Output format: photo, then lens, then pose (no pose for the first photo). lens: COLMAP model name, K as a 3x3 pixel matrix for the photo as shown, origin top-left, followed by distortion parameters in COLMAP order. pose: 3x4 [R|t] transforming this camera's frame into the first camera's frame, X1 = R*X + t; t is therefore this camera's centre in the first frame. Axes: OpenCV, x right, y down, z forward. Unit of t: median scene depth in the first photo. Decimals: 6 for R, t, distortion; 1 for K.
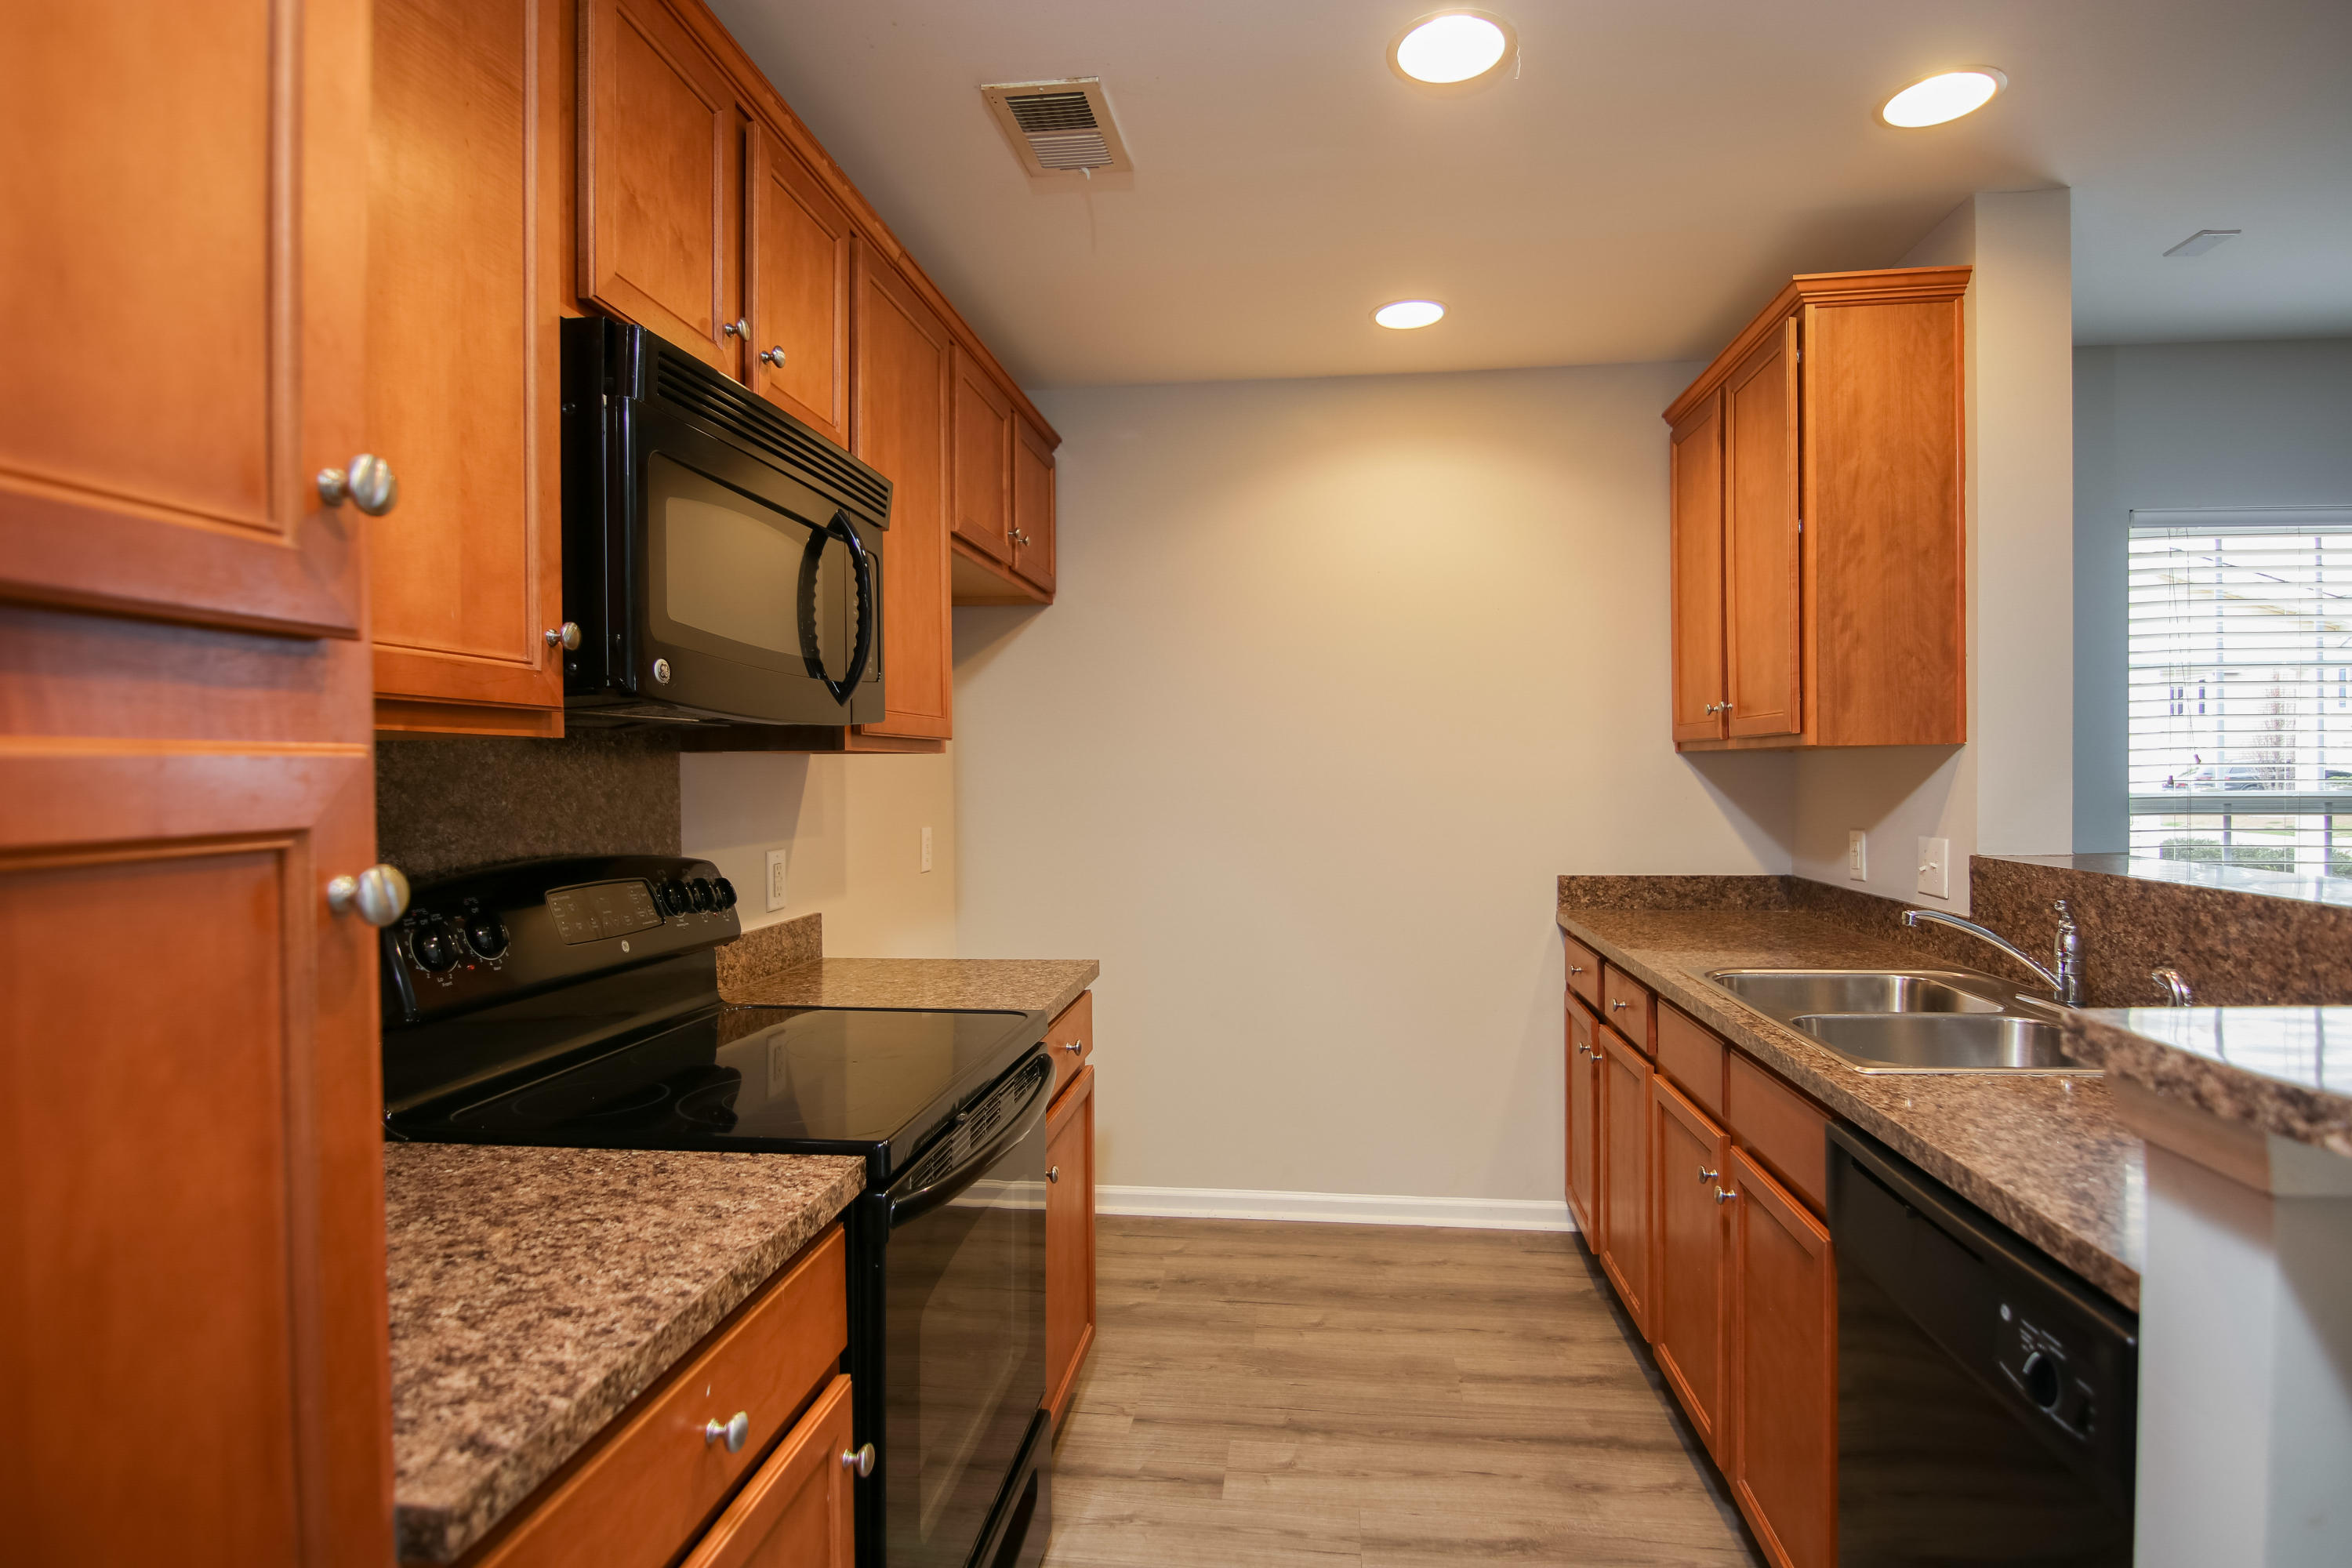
lens RADIAL K [[1214.4, 0, 1185.5], [0, 1214.4, 781.2], [0, 0, 1]] dist [0.006468, -0.005008]
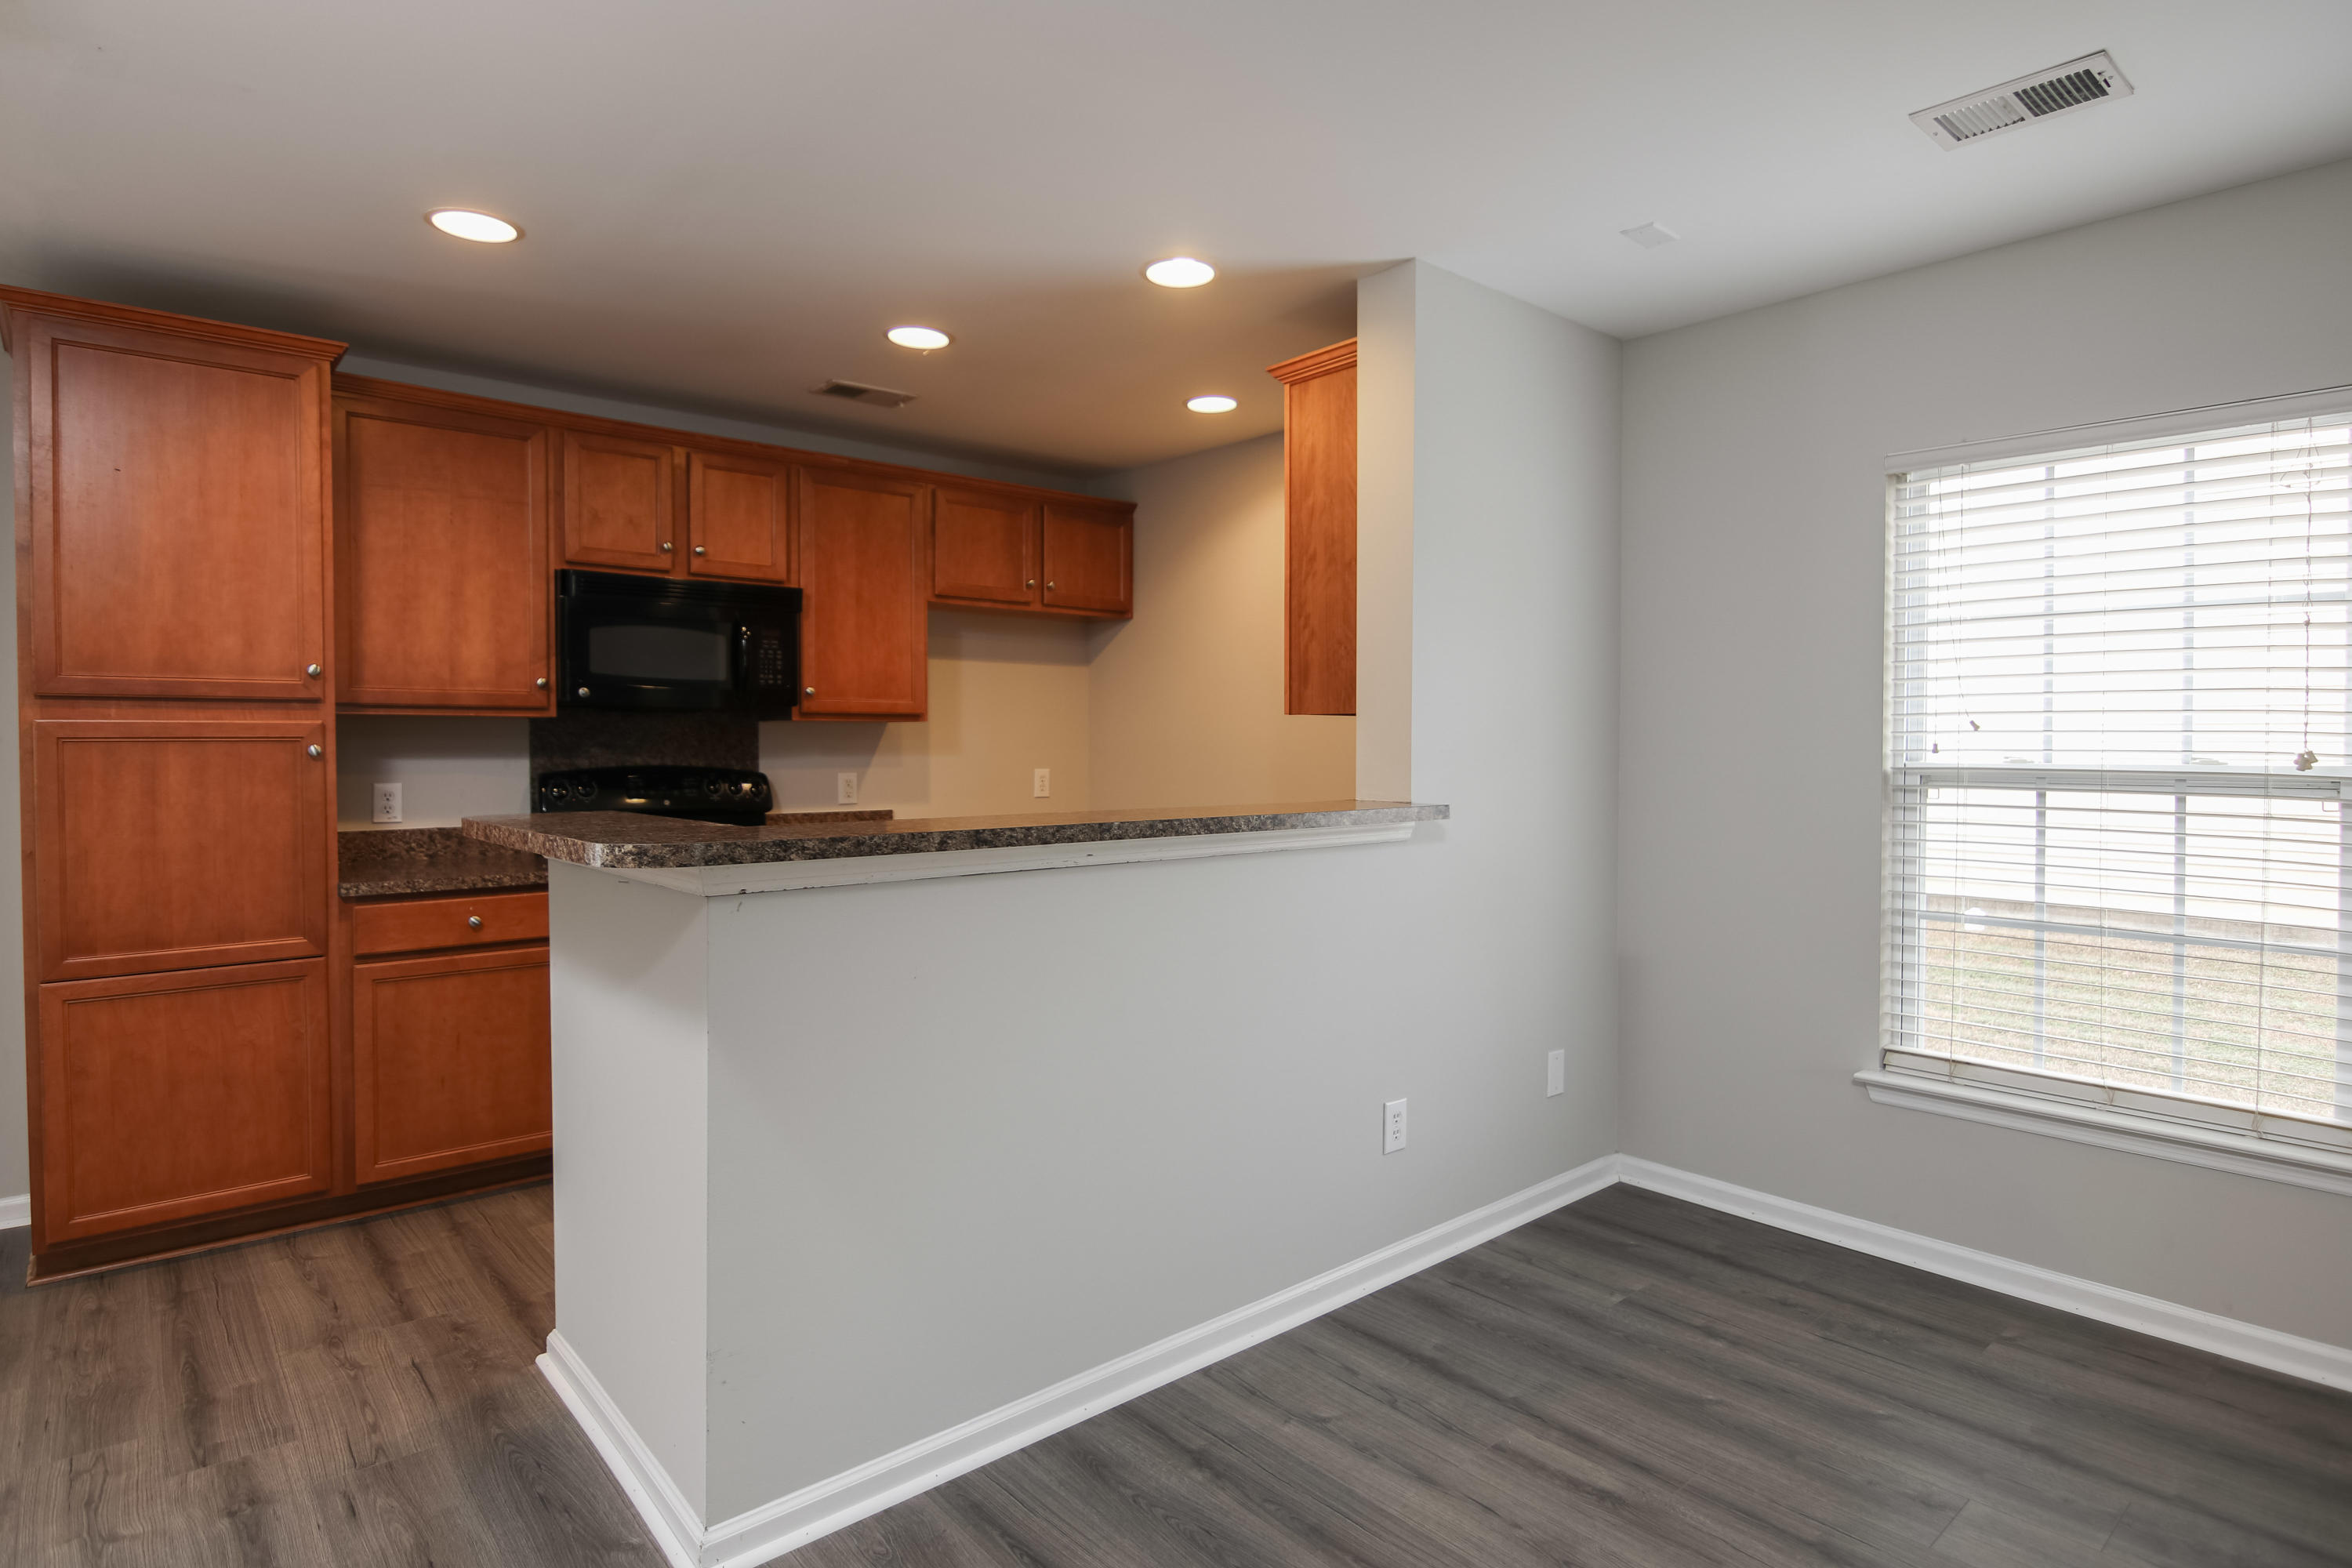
lens RADIAL K [[1214.4, 0, 1158.9], [0, 1214.4, 768.5], [0, 0, 1]] dist [0.006468, -0.005008]
pose [[0.729555, 0.025083, -0.683462, 1.068408], [-0.011404, 0.999634, 0.024514, -0.001887], [0.683827, -0.010091, 0.729574, -0.053554]]
